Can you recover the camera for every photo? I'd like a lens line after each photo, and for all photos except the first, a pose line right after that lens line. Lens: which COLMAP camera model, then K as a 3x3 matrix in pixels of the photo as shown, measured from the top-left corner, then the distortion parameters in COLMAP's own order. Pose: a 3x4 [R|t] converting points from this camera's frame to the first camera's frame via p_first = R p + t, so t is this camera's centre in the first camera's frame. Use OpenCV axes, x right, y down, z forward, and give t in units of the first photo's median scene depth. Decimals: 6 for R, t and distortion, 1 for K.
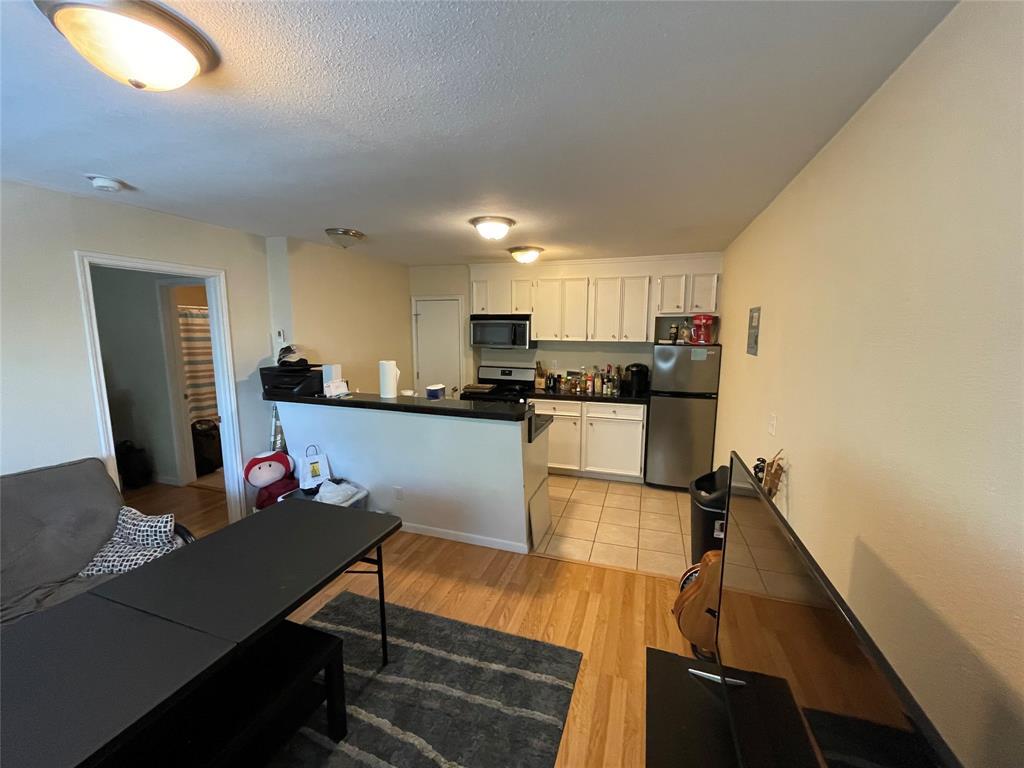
lens RADIAL K [[415.2, 0, 512.0], [0, 415.2, 384.0], [0, 0, 1]] dist [-0.003093, -0.000480]
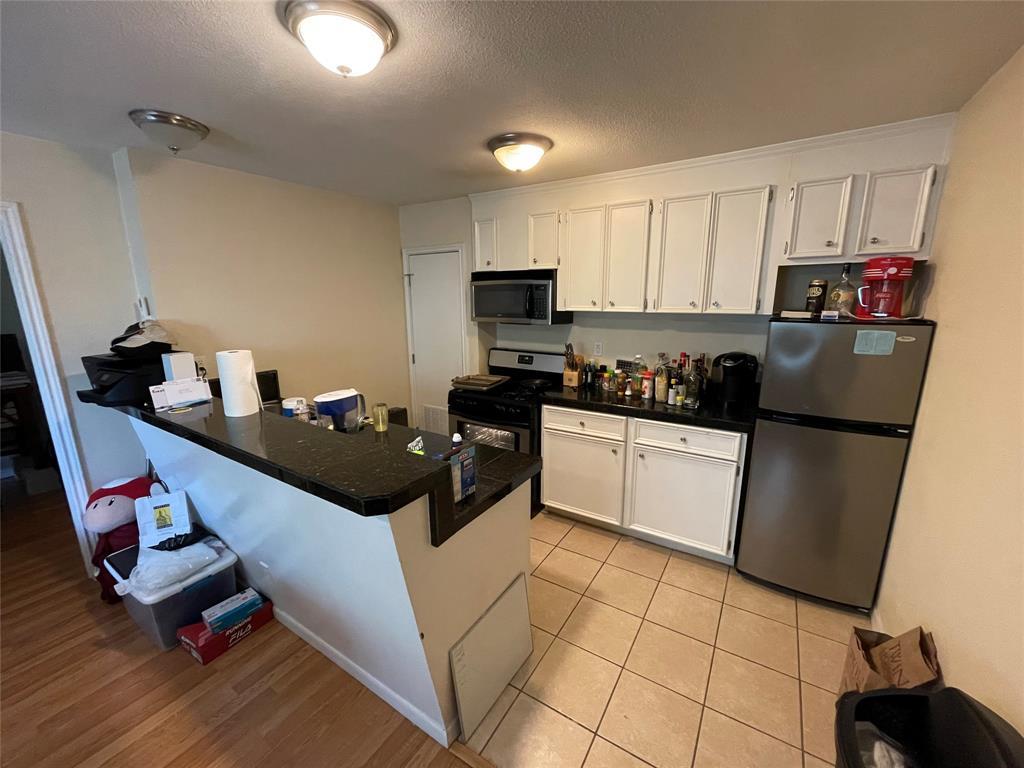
lens RADIAL K [[415.2, 0, 512.0], [0, 415.2, 384.0], [0, 0, 1]] dist [-0.003093, -0.000480]
pose [[0.970237, 0.040720, -0.238709, 0.145689], [-0.022204, 0.996568, 0.079749, -0.046206], [0.241137, -0.072075, 0.967811, 0.388569]]
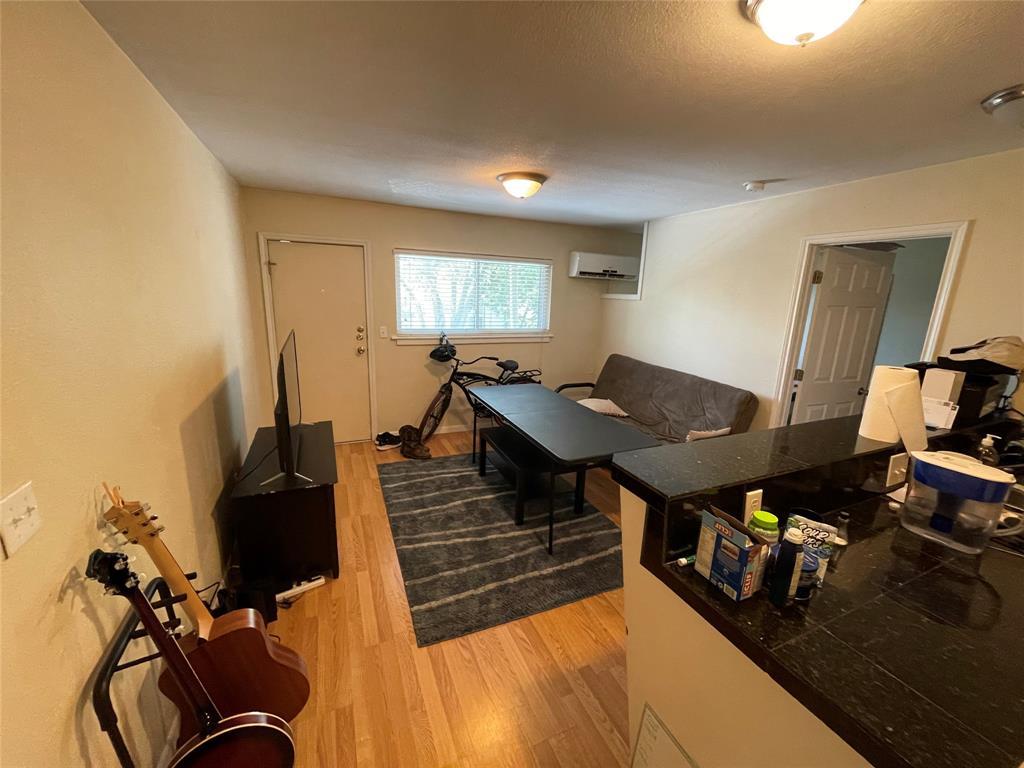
lens RADIAL K [[415.2, 0, 512.0], [0, 415.2, 384.0], [0, 0, 1]] dist [-0.003093, -0.000480]
pose [[-0.736743, 0.123341, -0.664829, 0.262063], [-0.126459, 0.940741, 0.314666, -0.096010], [0.664243, 0.315902, -0.677486, 0.745035]]
